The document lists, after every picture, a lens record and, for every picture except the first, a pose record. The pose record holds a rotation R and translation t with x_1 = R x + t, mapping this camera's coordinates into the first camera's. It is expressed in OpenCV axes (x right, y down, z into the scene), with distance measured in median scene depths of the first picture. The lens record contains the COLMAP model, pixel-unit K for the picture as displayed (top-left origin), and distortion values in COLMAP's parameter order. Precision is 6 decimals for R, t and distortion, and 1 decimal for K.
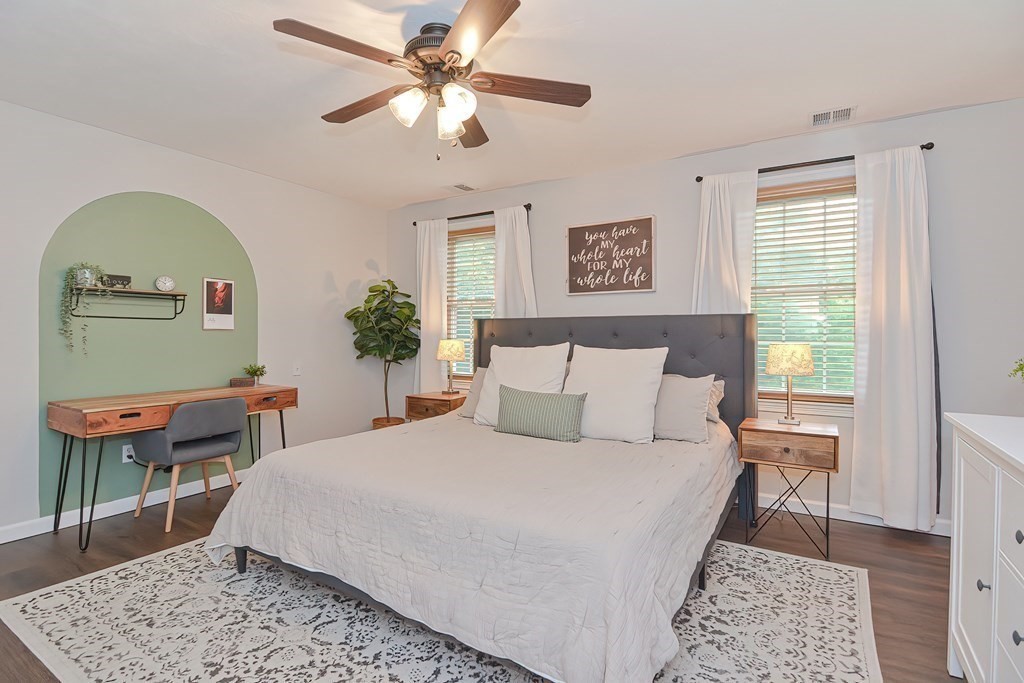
lens RADIAL K [[501.8, 0, 510.8], [0, 501.8, 338.6], [0, 0, 1]] dist [0.001996, -0.000600]
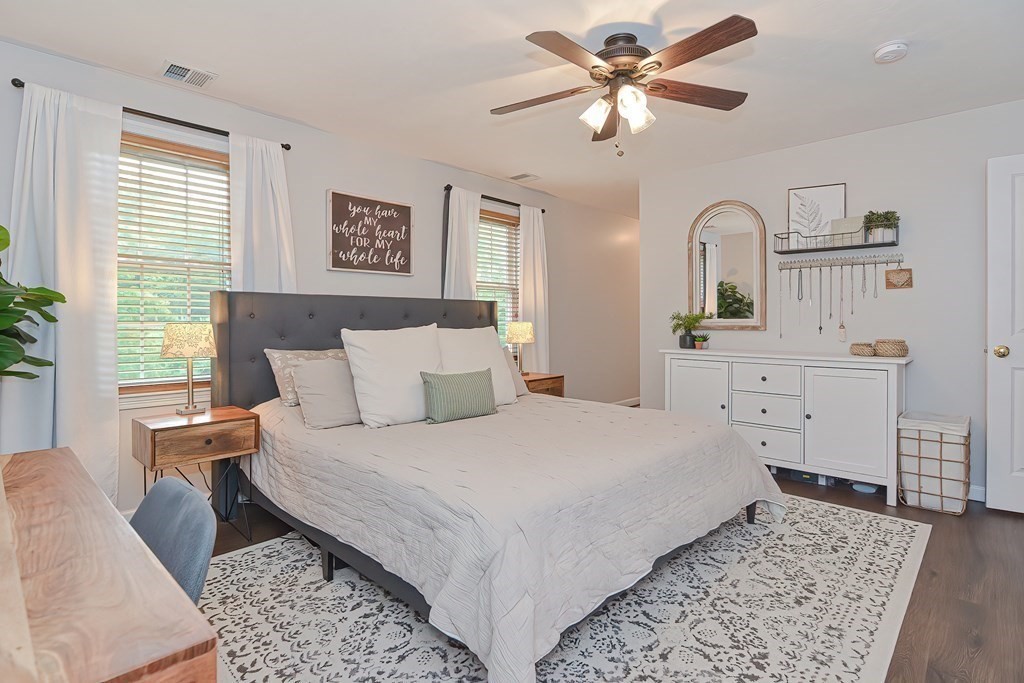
lens RADIAL K [[501.8, 0, 516.3], [0, 501.8, 322.5], [0, 0, 1]] dist [0.001996, -0.000600]
pose [[0.199674, -0.004815, 0.979851, -0.693464], [0.012687, 0.999917, 0.002329, 0.005841], [-0.979780, 0.011966, 0.199718, 0.544856]]
